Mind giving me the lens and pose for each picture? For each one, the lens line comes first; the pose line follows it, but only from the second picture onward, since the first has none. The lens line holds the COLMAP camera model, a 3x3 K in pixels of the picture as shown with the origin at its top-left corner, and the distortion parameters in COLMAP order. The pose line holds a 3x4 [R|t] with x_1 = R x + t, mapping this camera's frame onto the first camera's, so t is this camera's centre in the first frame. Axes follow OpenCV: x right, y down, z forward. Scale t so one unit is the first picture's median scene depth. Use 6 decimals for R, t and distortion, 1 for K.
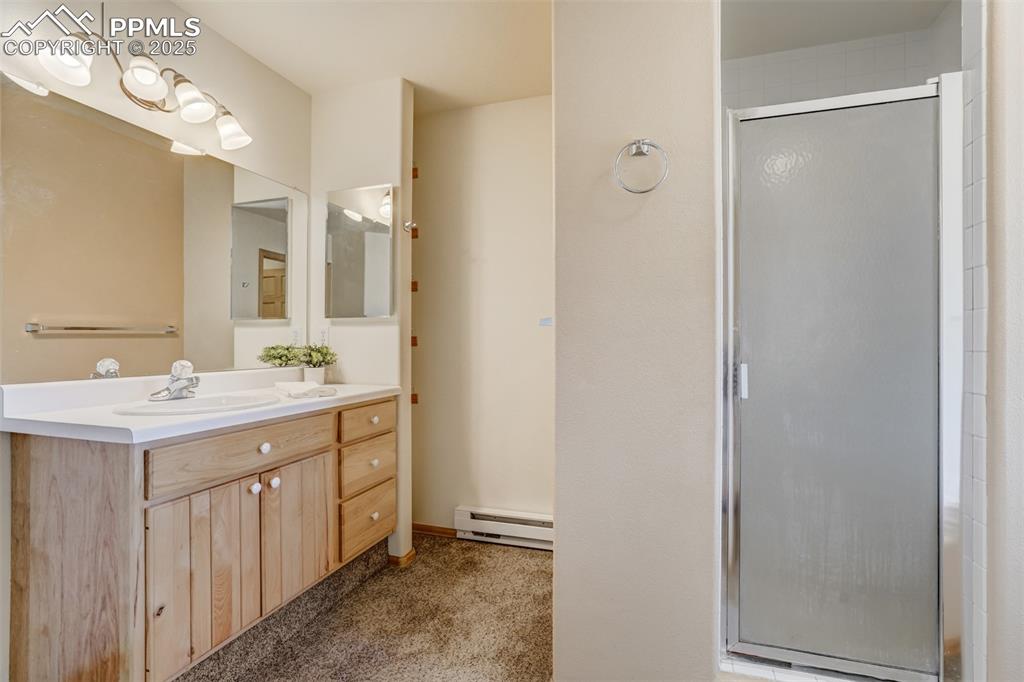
lens RADIAL K [[475.1, 0, 513.9], [0, 475.1, 346.5], [0, 0, 1]] dist [-0.019508, 0.004017]
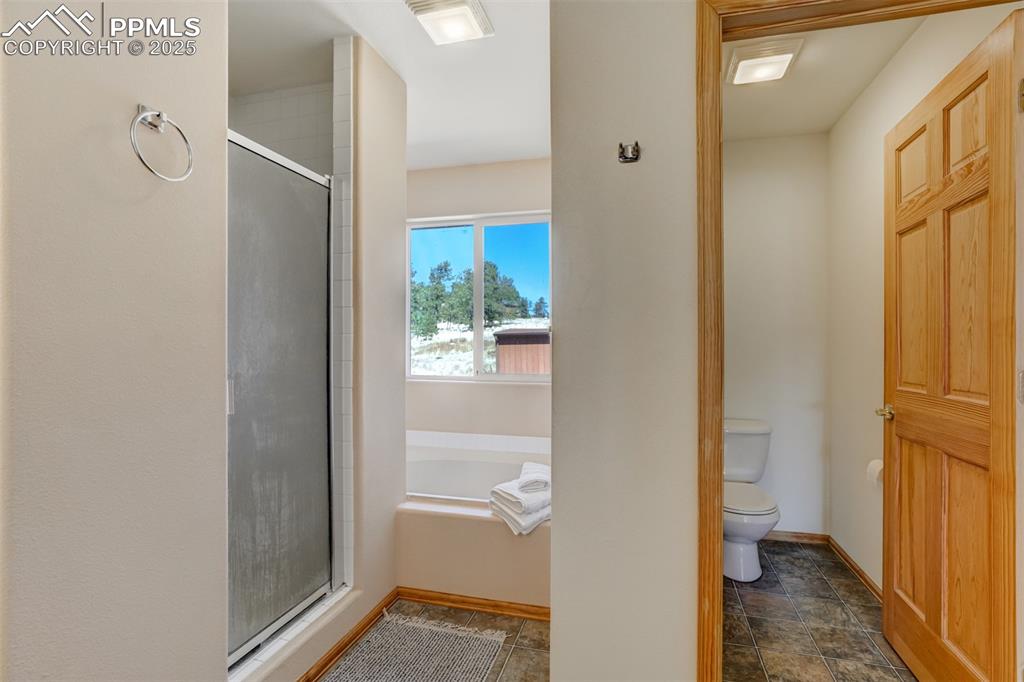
lens RADIAL K [[475.1, 0, 517.7], [0, 475.1, 346.3], [0, 0, 1]] dist [-0.019508, 0.004017]
pose [[-0.041468, -0.001497, 0.999139, -0.601985], [0.006107, 0.999980, 0.001751, -0.036171], [-0.999121, 0.006174, -0.041458, 0.465311]]
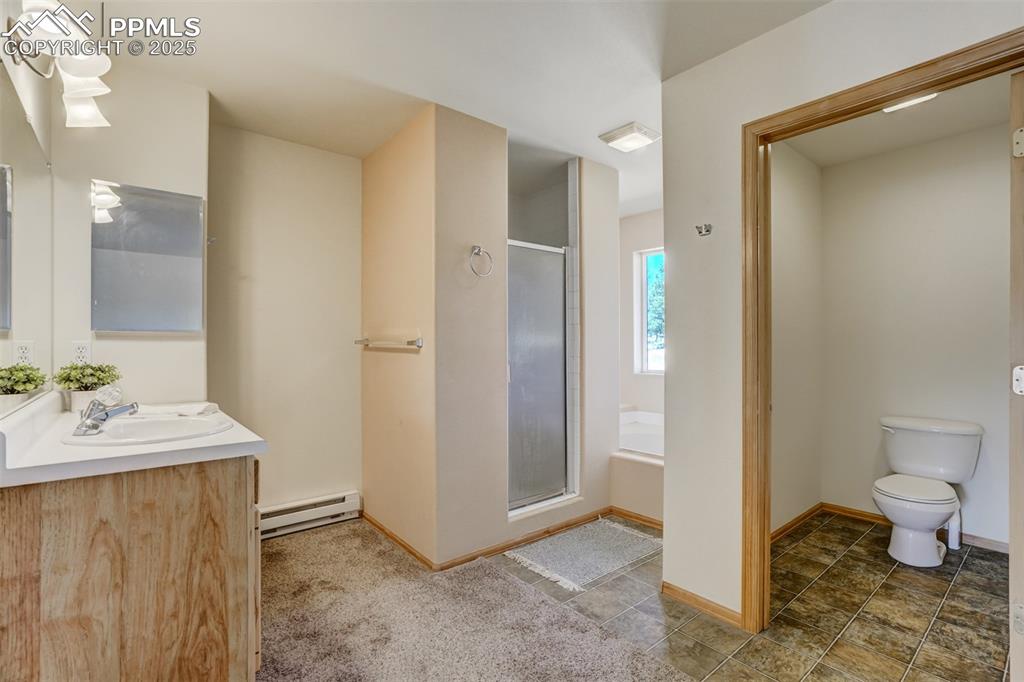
lens RADIAL K [[475.1, 0, 514.0], [0, 475.1, 346.7], [0, 0, 1]] dist [-0.019508, 0.004017]
pose [[0.548605, -0.006569, 0.836056, -1.341407], [0.009900, 0.999950, 0.001360, -0.049834], [-0.836023, 0.007530, 0.548643, -0.155091]]
